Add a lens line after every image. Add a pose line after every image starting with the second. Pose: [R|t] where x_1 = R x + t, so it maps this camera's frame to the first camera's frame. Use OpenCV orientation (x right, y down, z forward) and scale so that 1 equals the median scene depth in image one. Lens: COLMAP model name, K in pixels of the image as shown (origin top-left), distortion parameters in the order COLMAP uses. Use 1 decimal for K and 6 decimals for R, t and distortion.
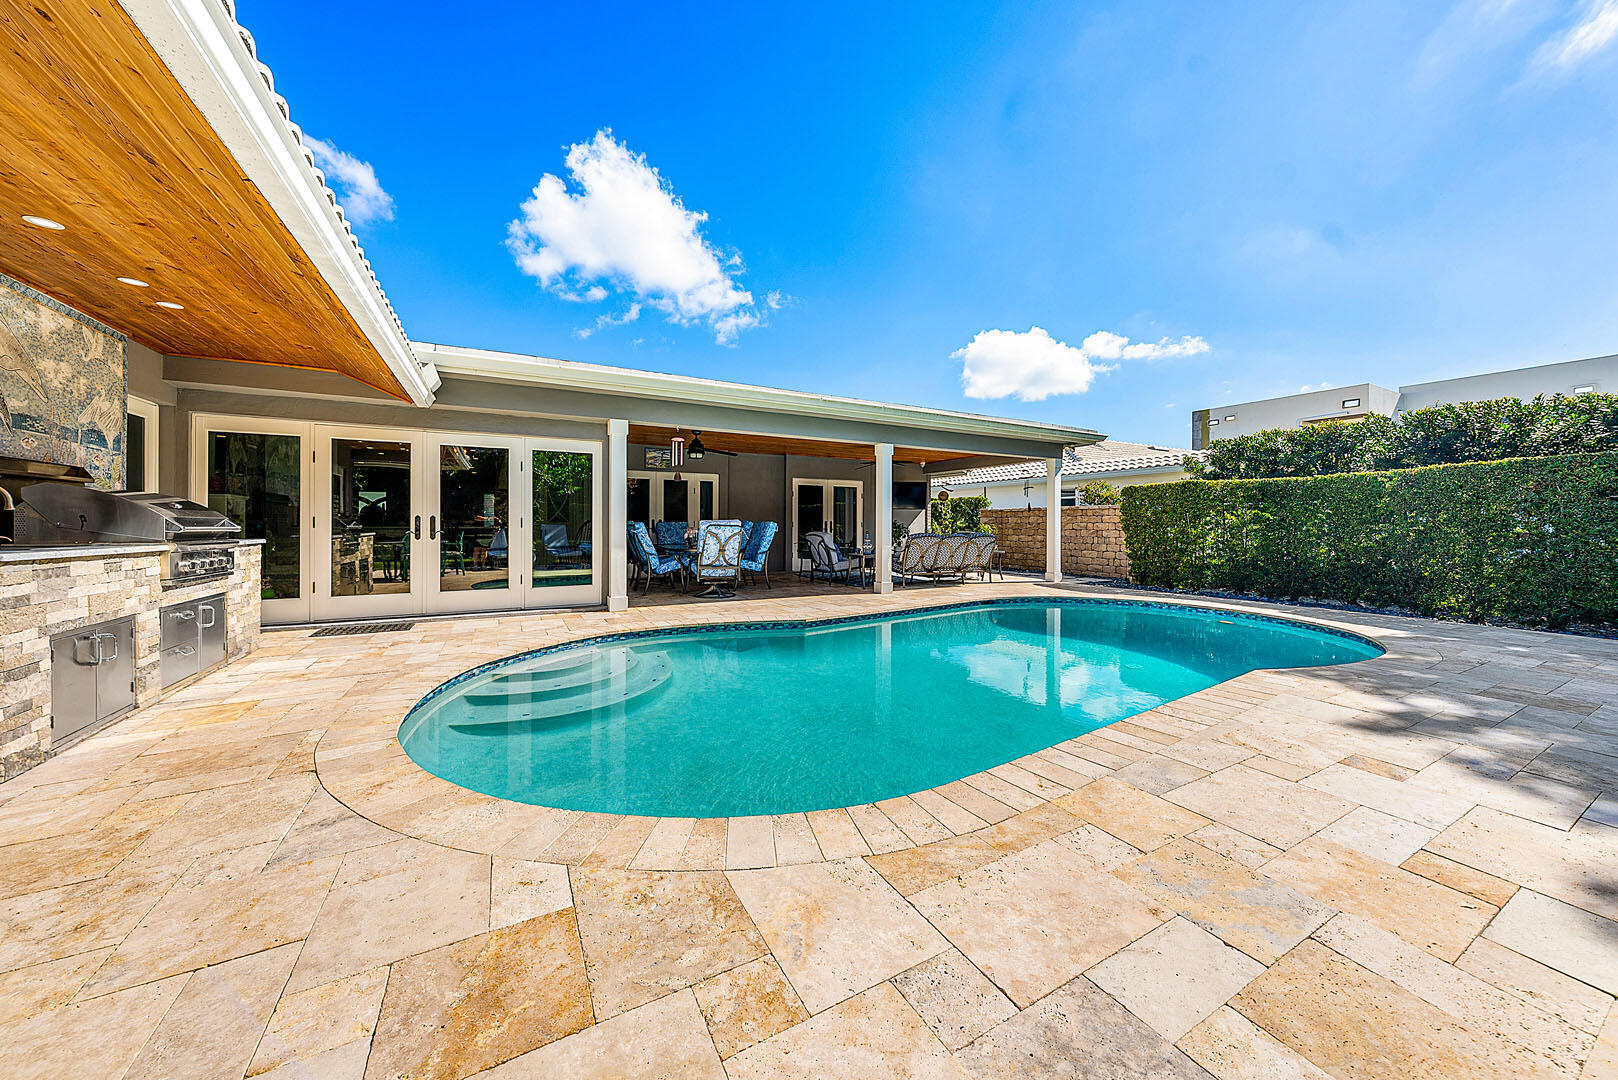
lens RADIAL K [[560.7, 0, 775.0], [0, 560.7, 528.1], [0, 0, 1]] dist [0.000373, -0.000165]
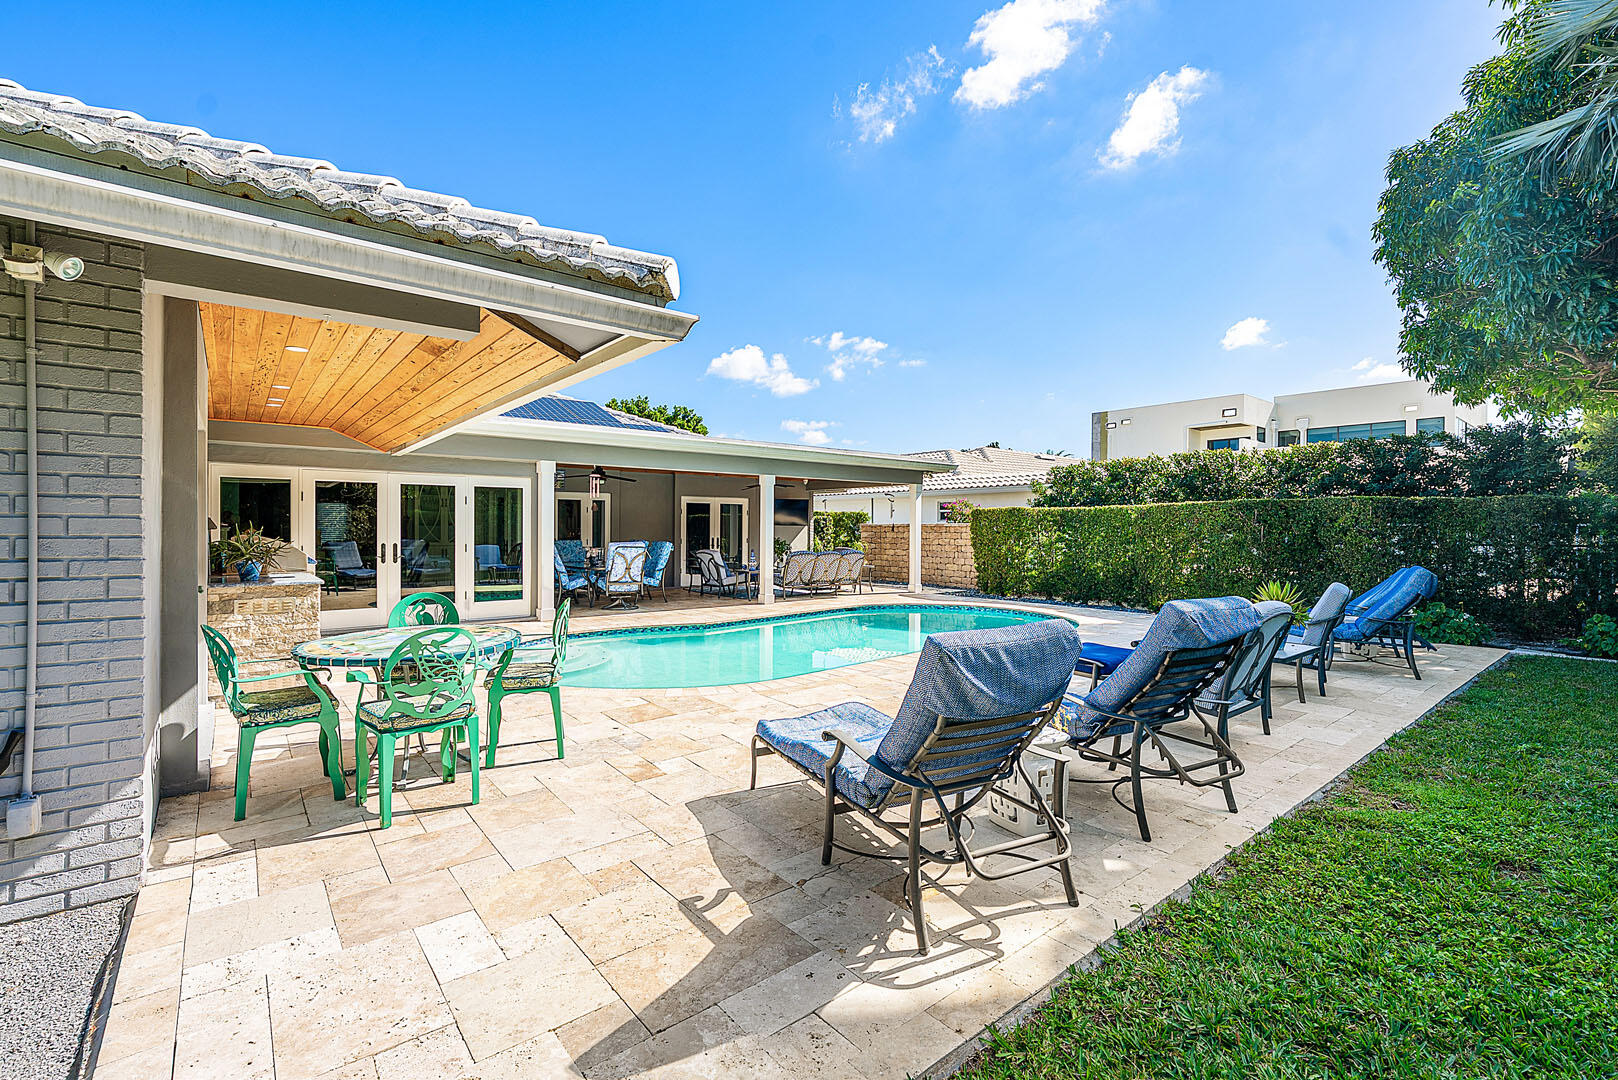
lens RADIAL K [[752.1, 0, 809.8], [0, 752.1, 530.9], [0, 0, 1]] dist [-0.003203, -0.000151]
pose [[0.971163, 0.003577, 0.238390, -0.081947], [-0.003817, 0.999993, 0.000544, -0.032470], [-0.238386, -0.001438, 0.971169, -0.482195]]
